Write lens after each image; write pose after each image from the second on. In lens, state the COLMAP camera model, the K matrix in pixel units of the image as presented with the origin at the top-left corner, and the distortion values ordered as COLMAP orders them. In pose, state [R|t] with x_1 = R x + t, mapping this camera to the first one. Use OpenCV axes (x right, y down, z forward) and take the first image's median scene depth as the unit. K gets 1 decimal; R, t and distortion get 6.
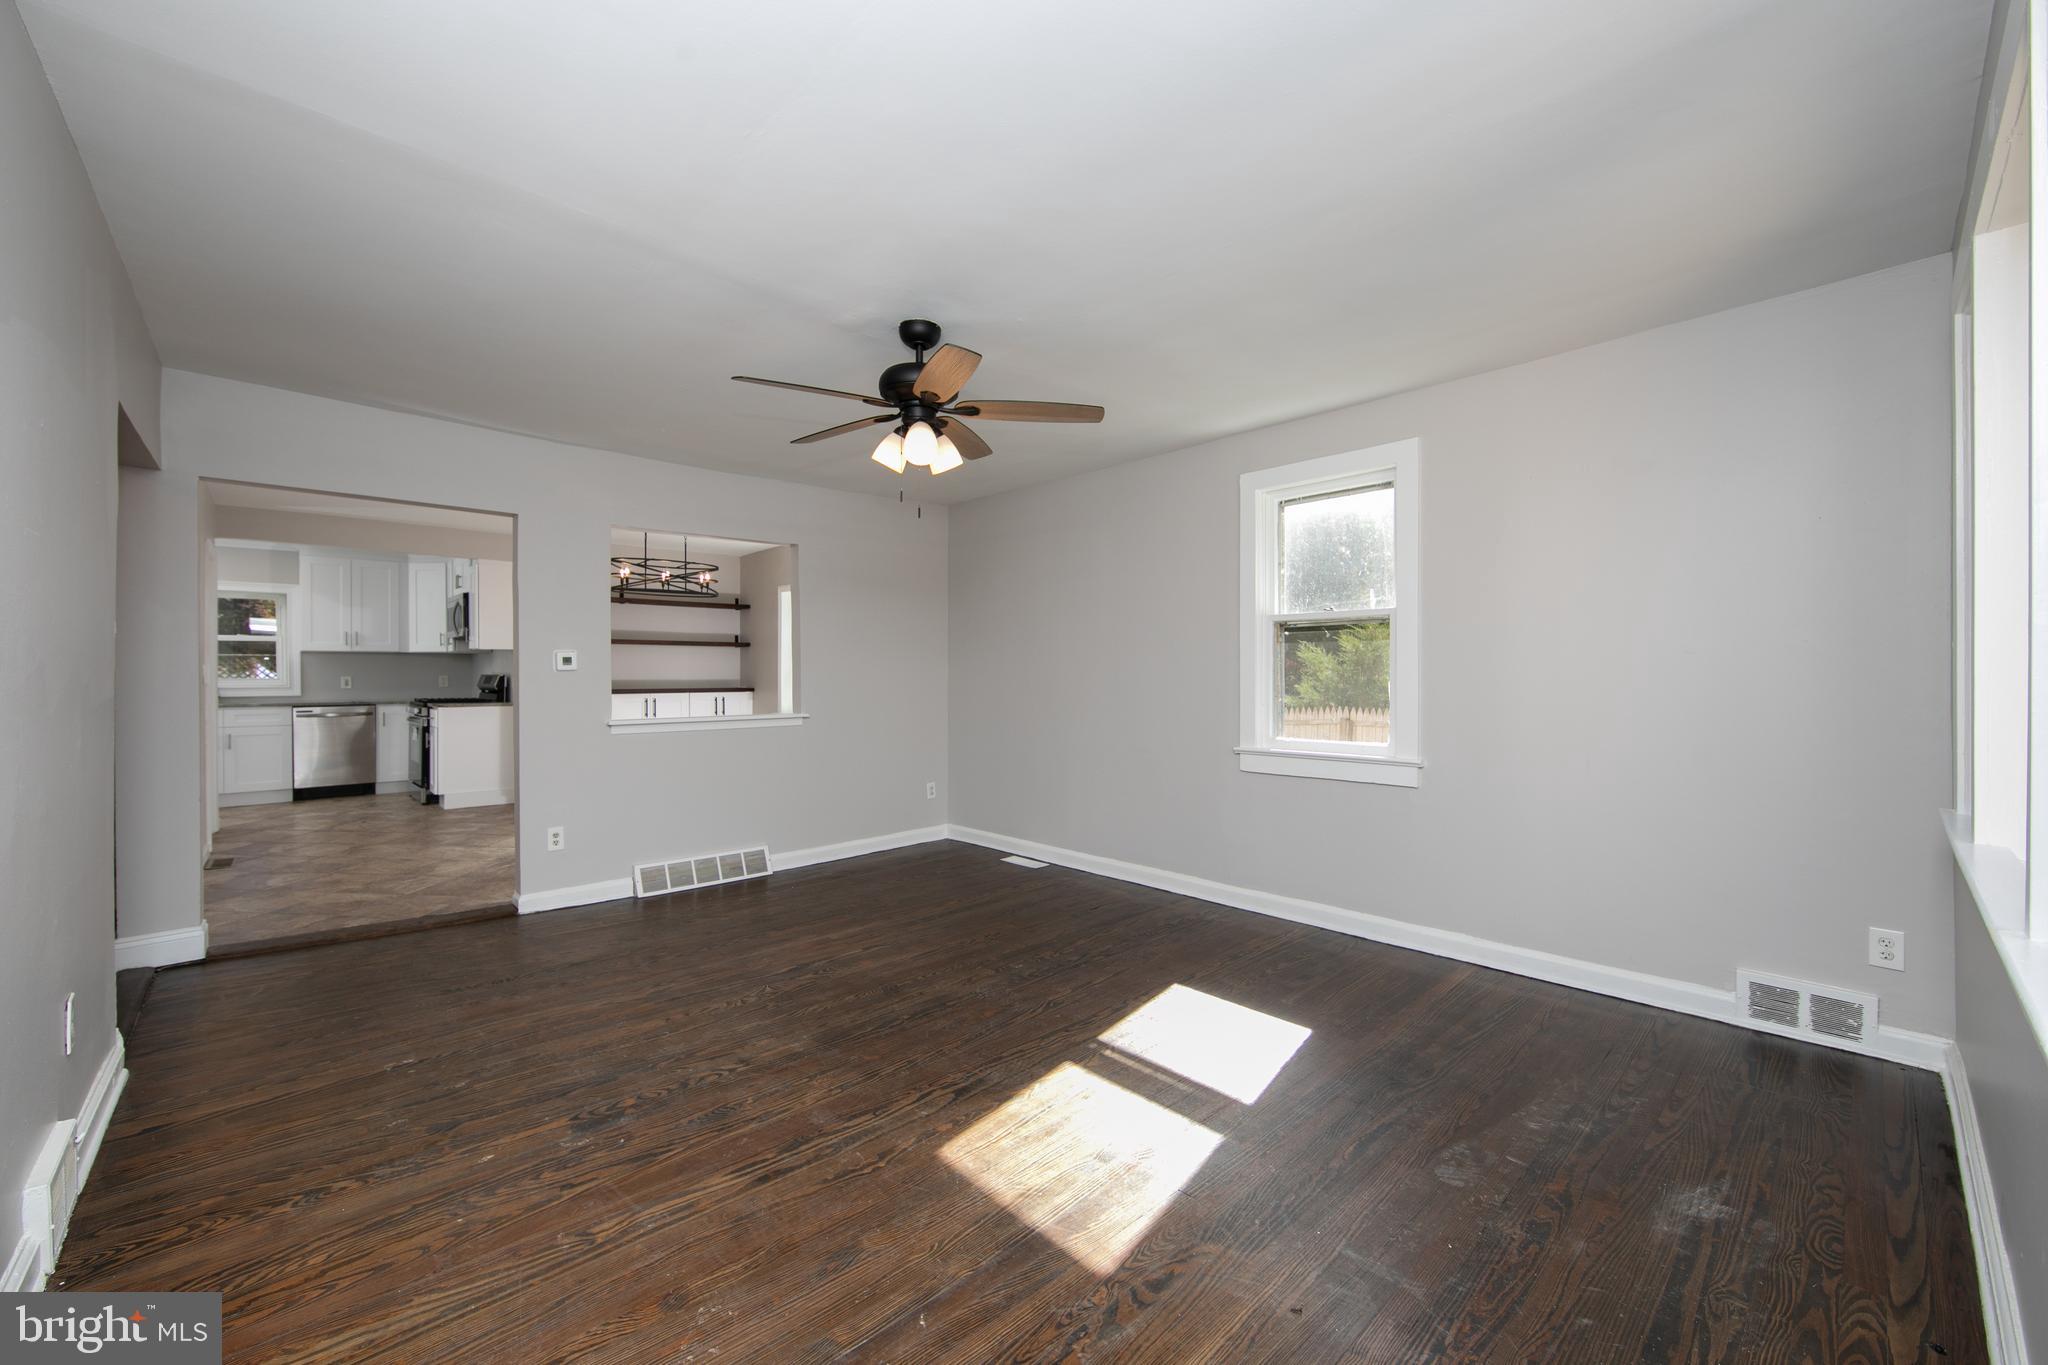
lens RADIAL K [[803.1, 0, 1012.6], [0, 803.1, 676.9], [0, 0, 1]] dist [0.001237, 0.000868]
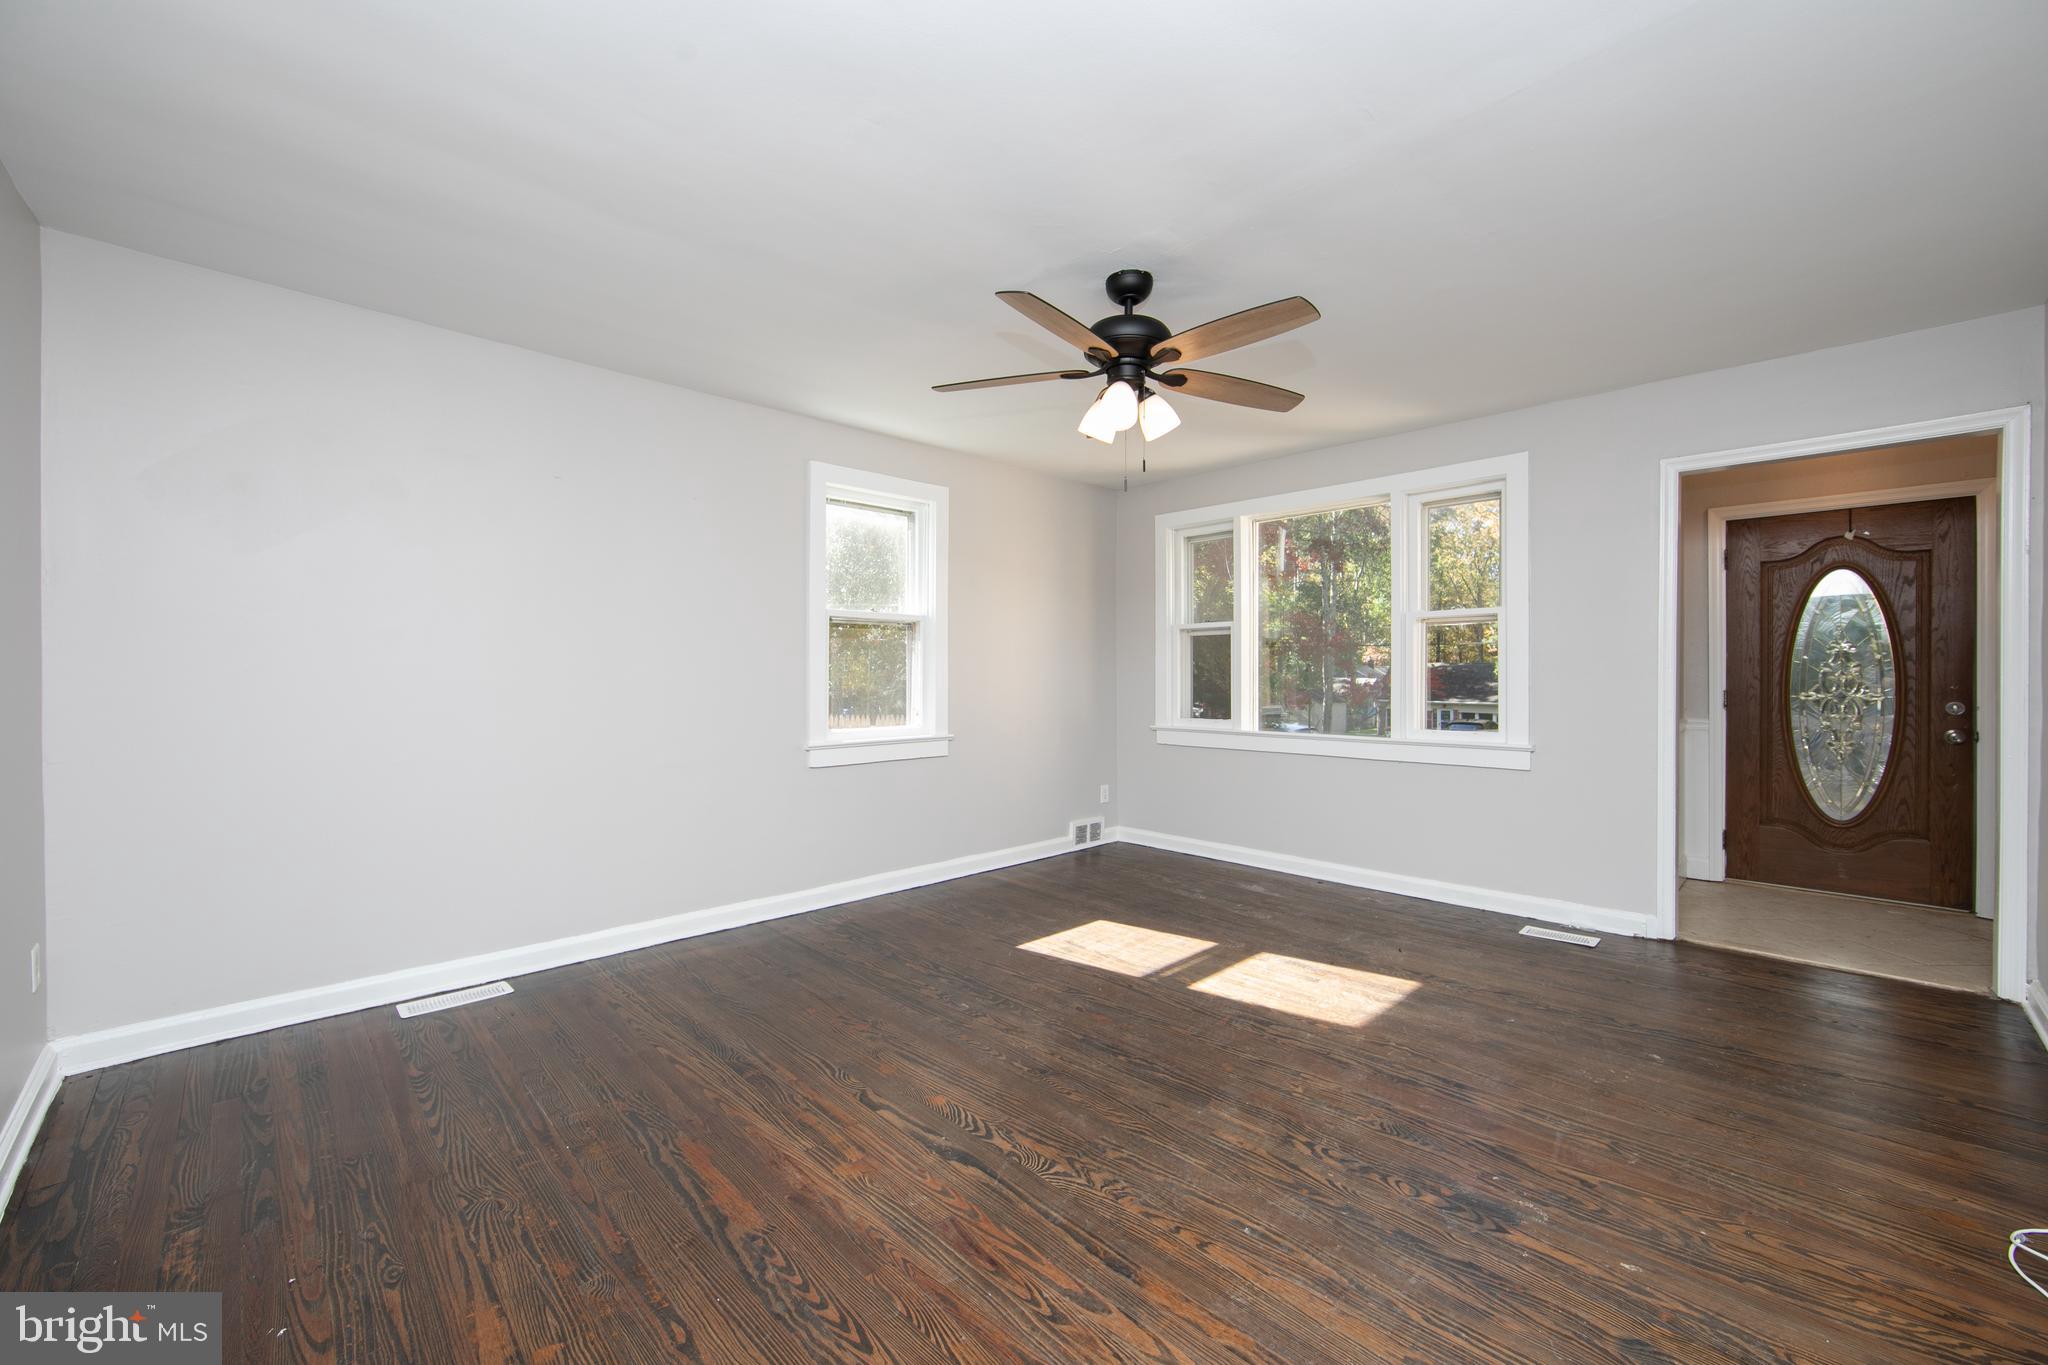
lens RADIAL K [[803.1, 0, 1022.4], [0, 803.1, 681.2], [0, 0, 1]] dist [0.001237, 0.000868]
pose [[-0.030424, -0.004339, 0.999528, -1.316979], [-0.005142, 0.999978, 0.004184, 0.016495], [-0.999524, -0.005012, -0.030446, 1.500371]]
